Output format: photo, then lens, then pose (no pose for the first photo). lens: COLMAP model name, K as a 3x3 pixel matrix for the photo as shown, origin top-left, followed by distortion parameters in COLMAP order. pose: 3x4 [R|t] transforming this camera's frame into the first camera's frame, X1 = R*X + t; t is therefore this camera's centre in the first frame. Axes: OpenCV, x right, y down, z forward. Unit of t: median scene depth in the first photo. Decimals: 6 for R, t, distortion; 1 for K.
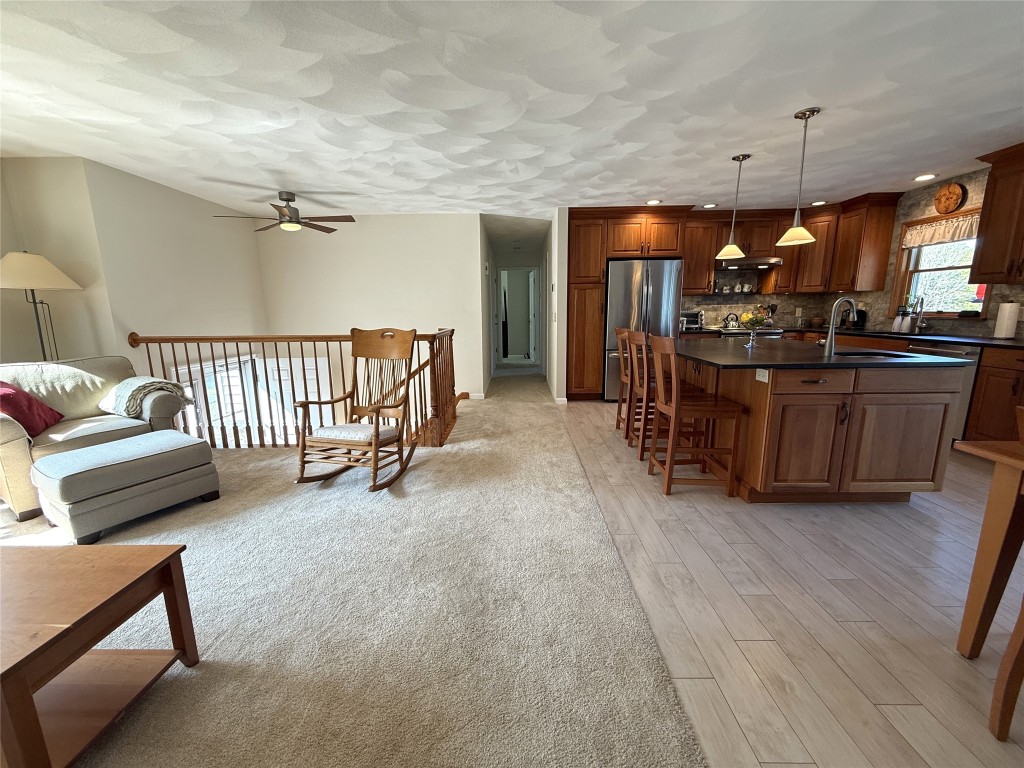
lens RADIAL K [[407.6, 0, 510.3], [0, 407.6, 386.1], [0, 0, 1]] dist [-0.000831, 0.000013]
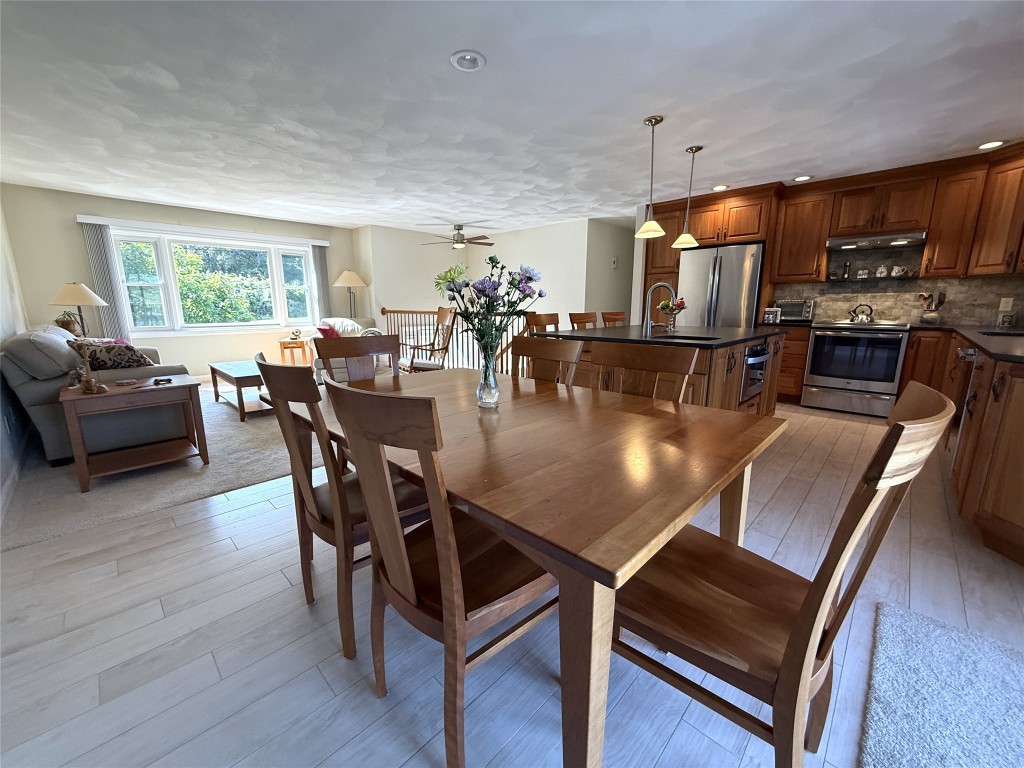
lens RADIAL K [[407.6, 0, 510.3], [0, 407.6, 386.1], [0, 0, 1]] dist [-0.000831, 0.000013]
pose [[0.728284, 0.149324, -0.668809, 0.775054], [-0.136541, 0.988021, 0.071911, 0.018657], [0.671535, 0.038949, 0.739948, -0.046232]]
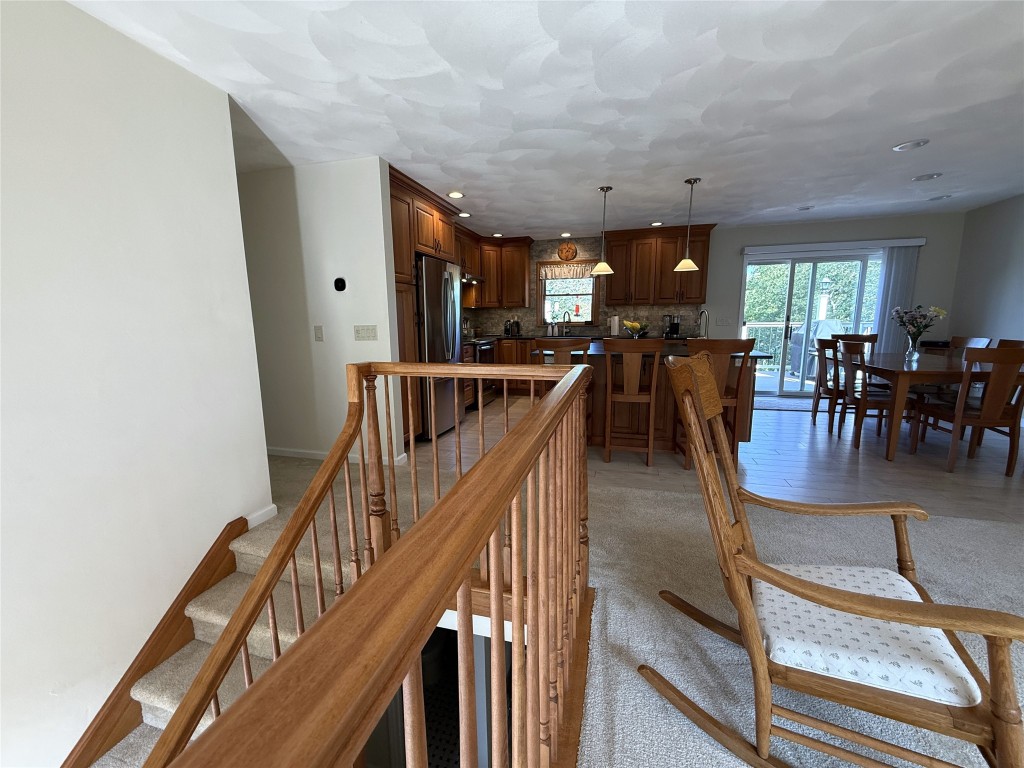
lens RADIAL K [[407.6, 0, 510.3], [0, 407.6, 386.1], [0, 0, 1]] dist [-0.000831, 0.000013]
pose [[0.251885, -0.148053, 0.956365, -0.552225], [0.189897, 0.976578, 0.101167, -0.139832], [-0.948943, 0.156129, 0.274100, 0.807870]]
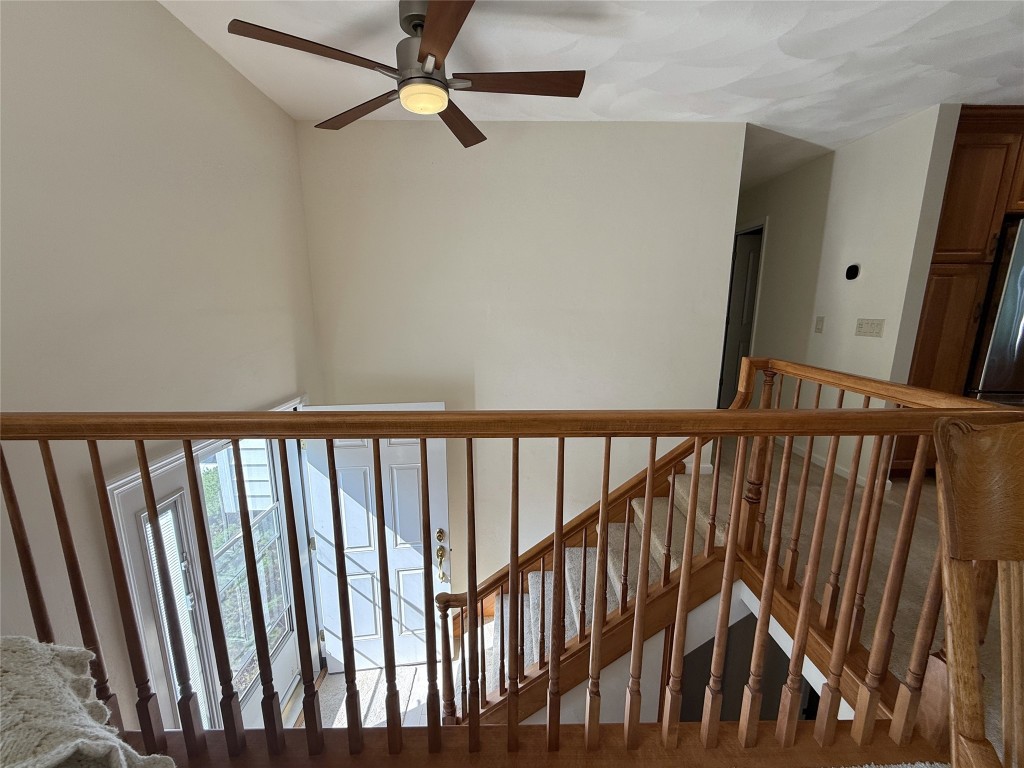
lens RADIAL K [[407.6, 0, 510.3], [0, 407.6, 386.1], [0, 0, 1]] dist [-0.000831, 0.000013]
pose [[0.999499, 0.001664, 0.031609, -0.471306], [-0.002044, 0.999926, 0.011980, -0.123913], [-0.031587, -0.012039, 0.999429, 0.617380]]
